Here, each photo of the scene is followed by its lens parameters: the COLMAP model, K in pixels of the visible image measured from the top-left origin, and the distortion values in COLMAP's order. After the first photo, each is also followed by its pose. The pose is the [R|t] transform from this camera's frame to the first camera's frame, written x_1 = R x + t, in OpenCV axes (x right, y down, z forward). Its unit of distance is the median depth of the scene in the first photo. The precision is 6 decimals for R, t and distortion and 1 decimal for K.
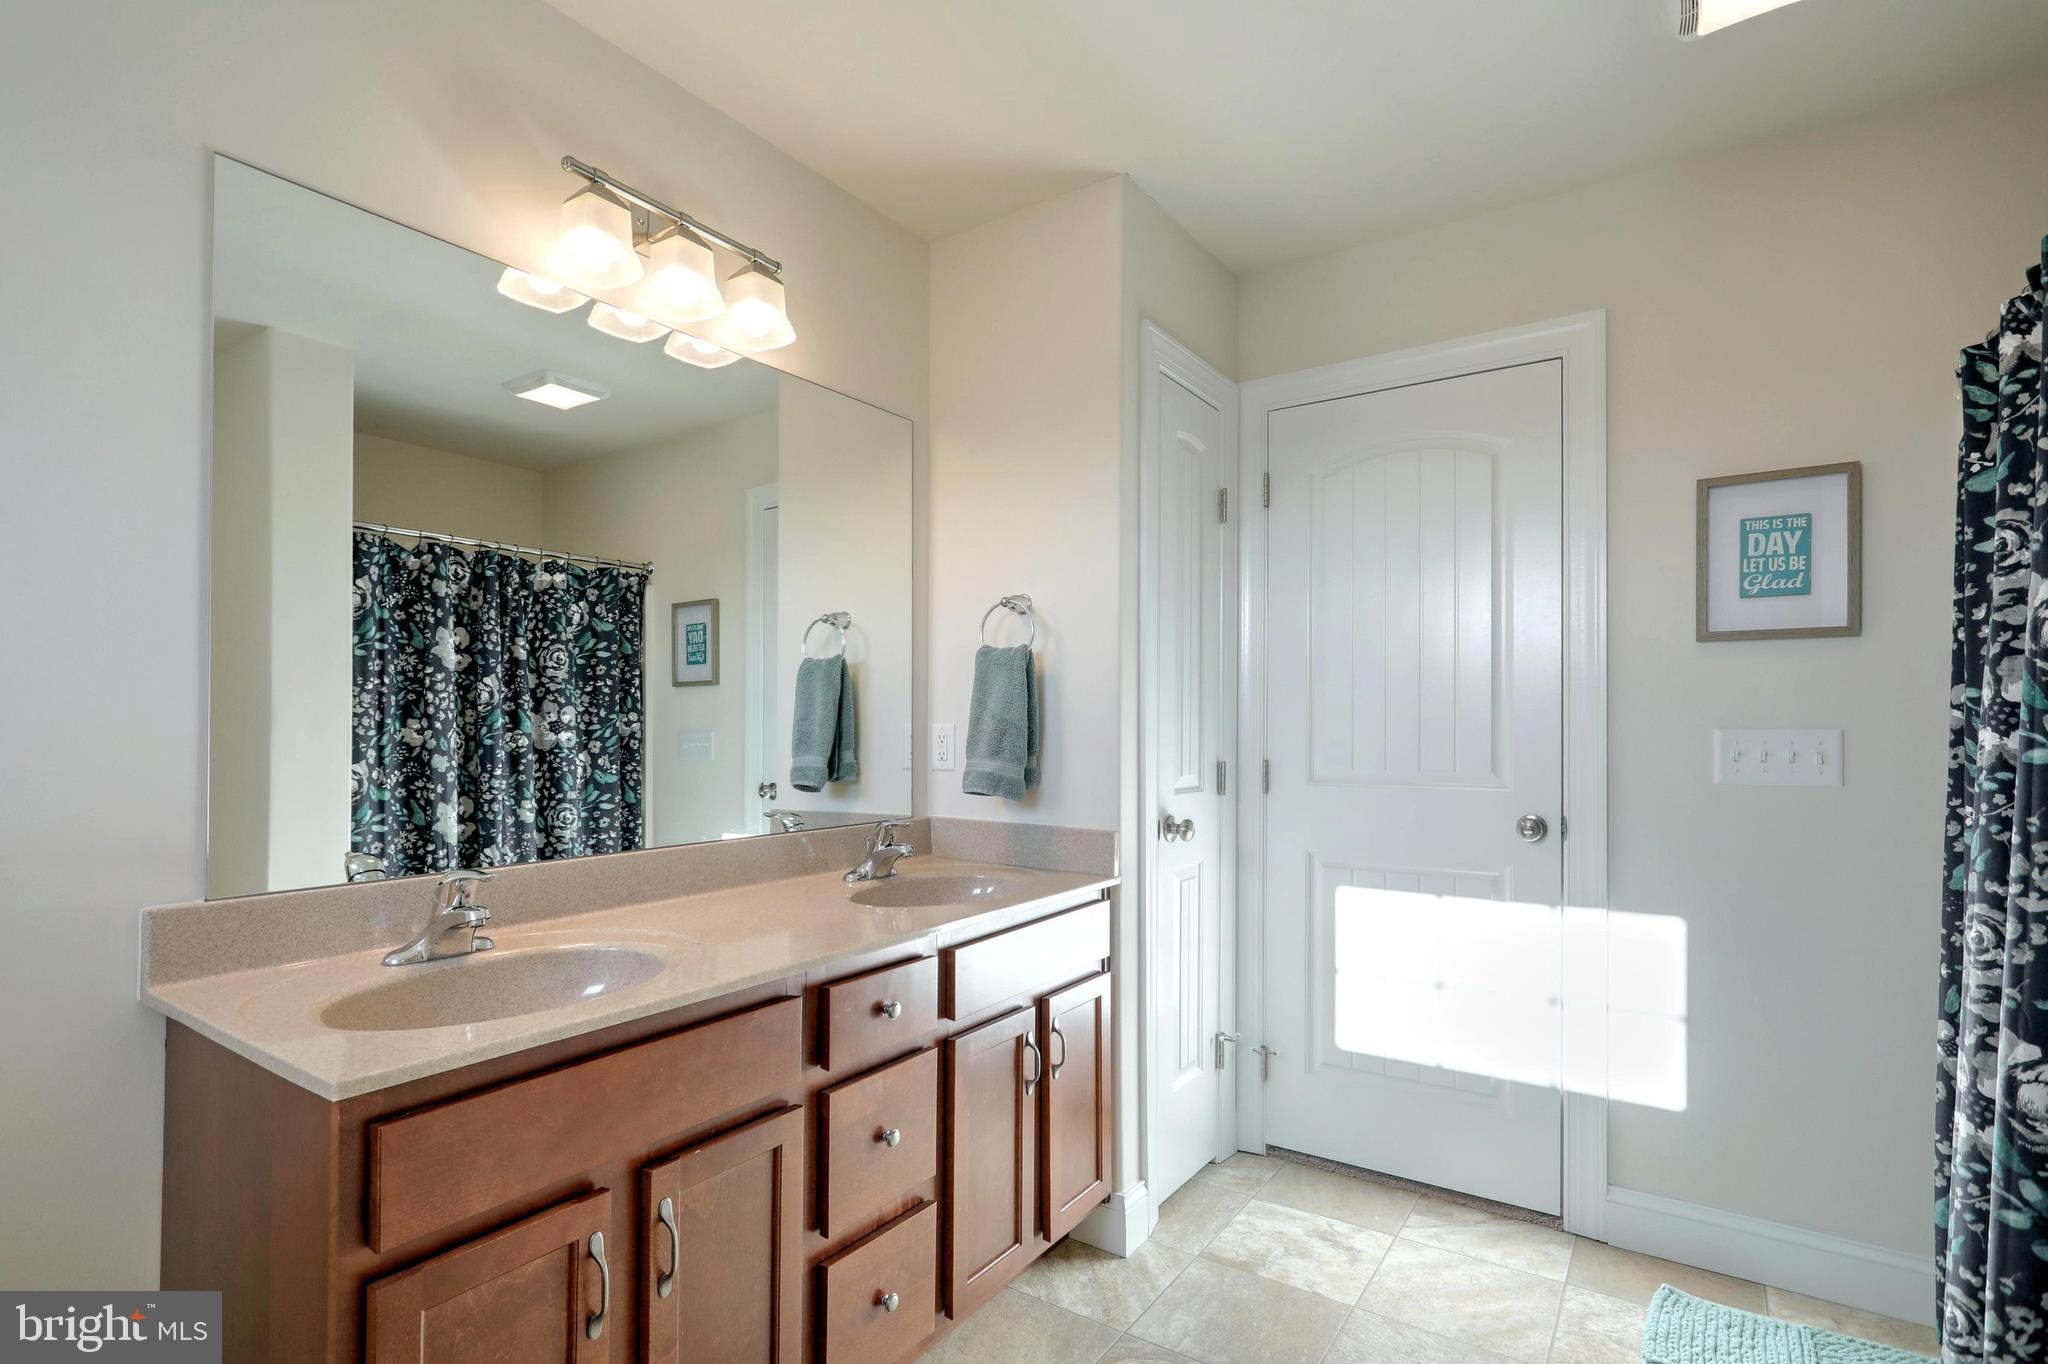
lens RADIAL K [[969.2, 0, 1024.6], [0, 969.2, 718.4], [0, 0, 1]] dist [0.002482, 0.000575]
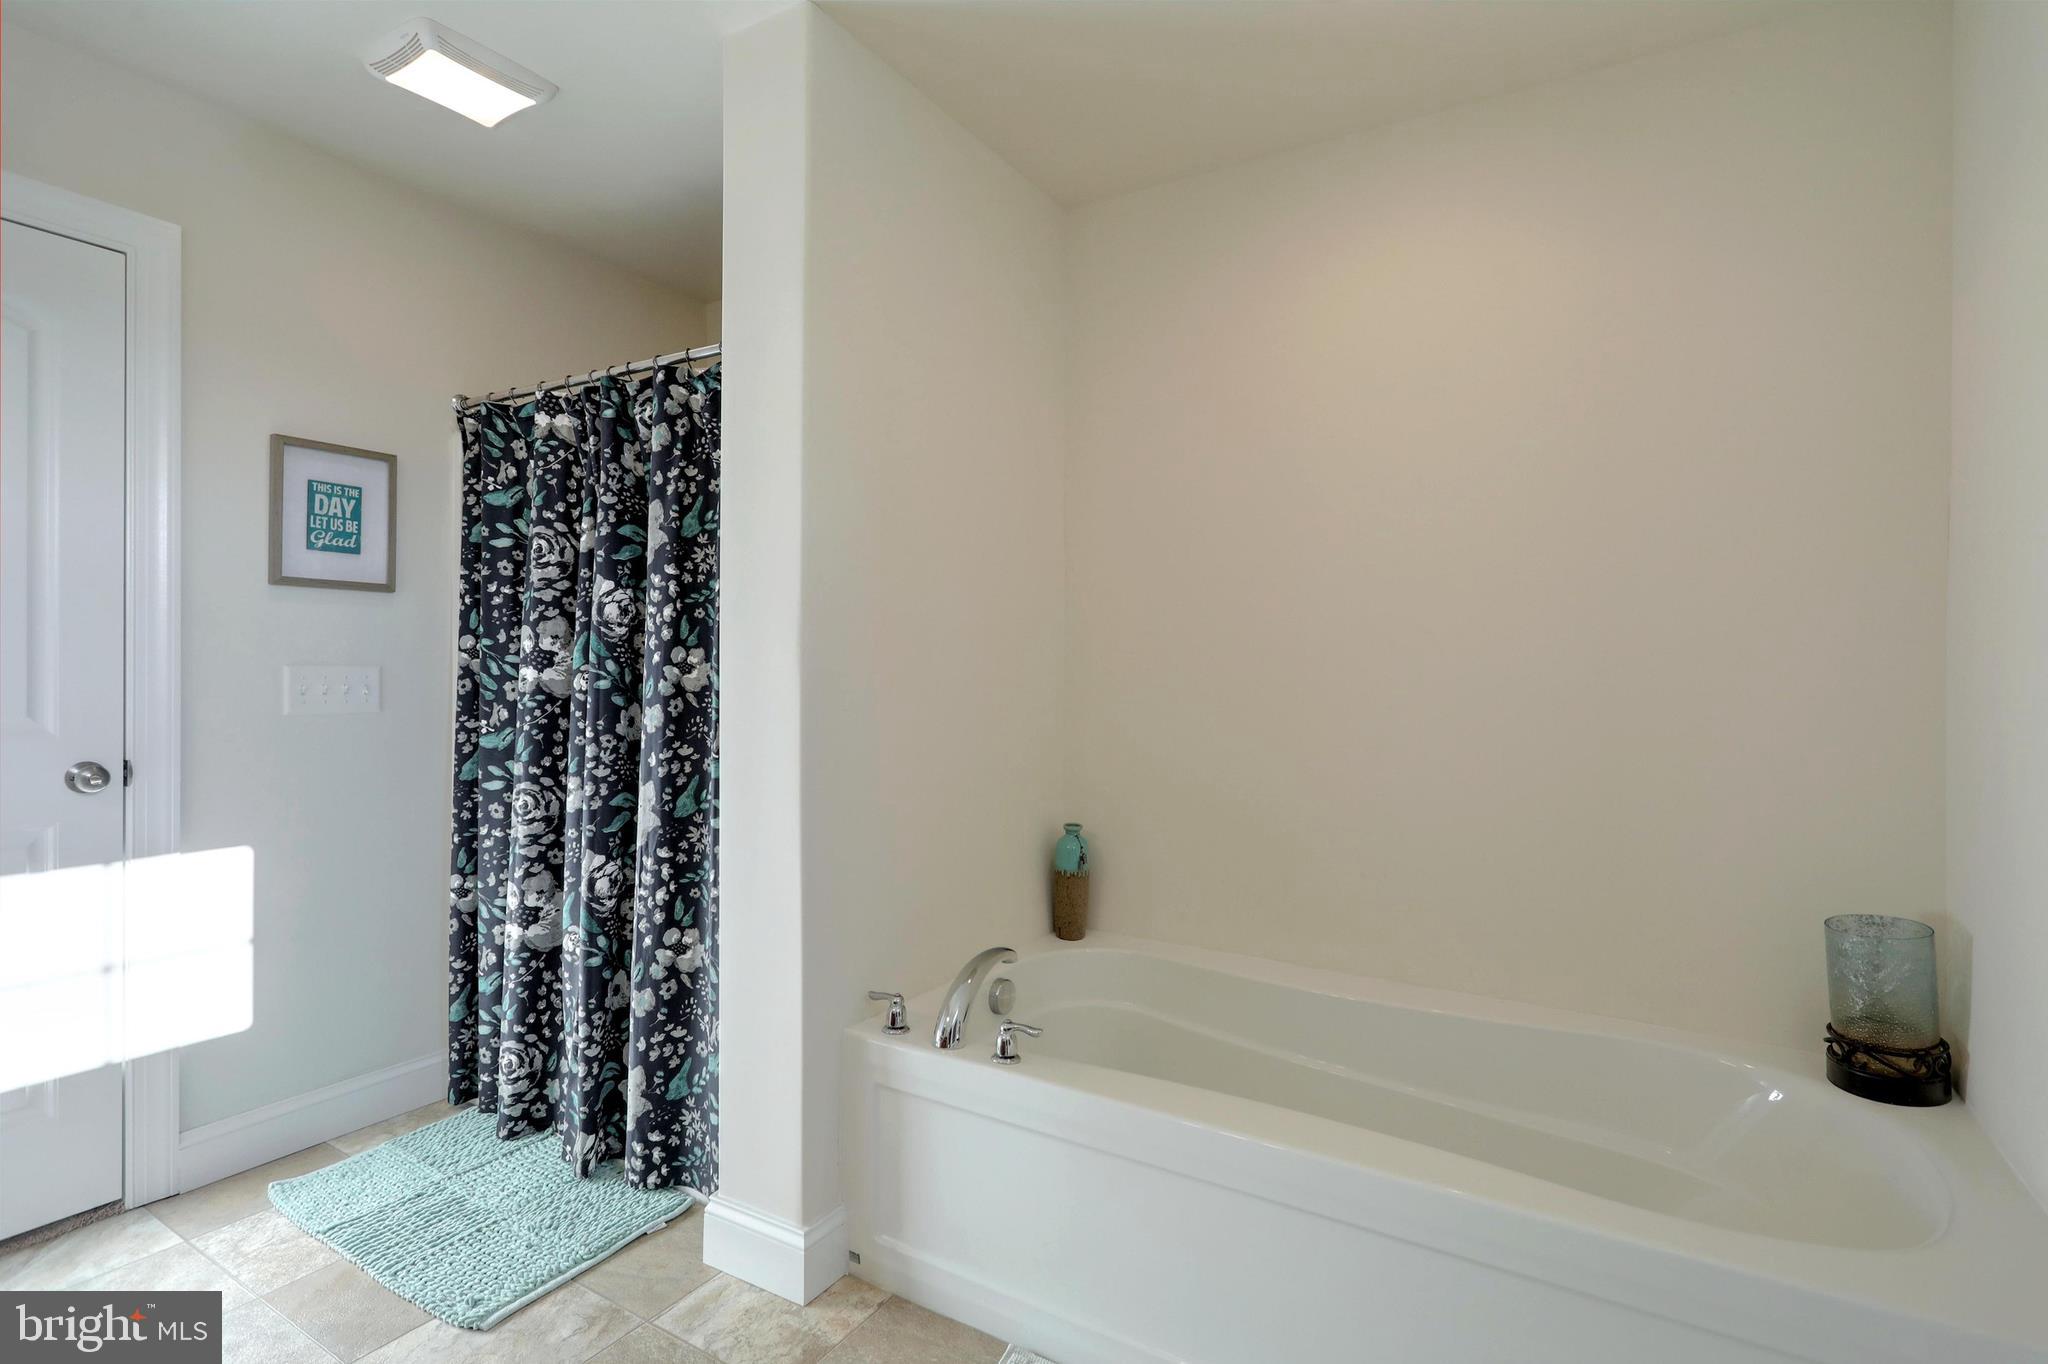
lens RADIAL K [[991.2, 0, 1024.2], [0, 991.2, 670.6], [0, 0, 1]] dist [-0.002175, -0.000122]
pose [[-0.058292, -0.005504, 0.998284, -0.481093], [-0.019374, 0.999803, 0.004381, -0.004763], [-0.998112, -0.019086, -0.058387, 0.247599]]
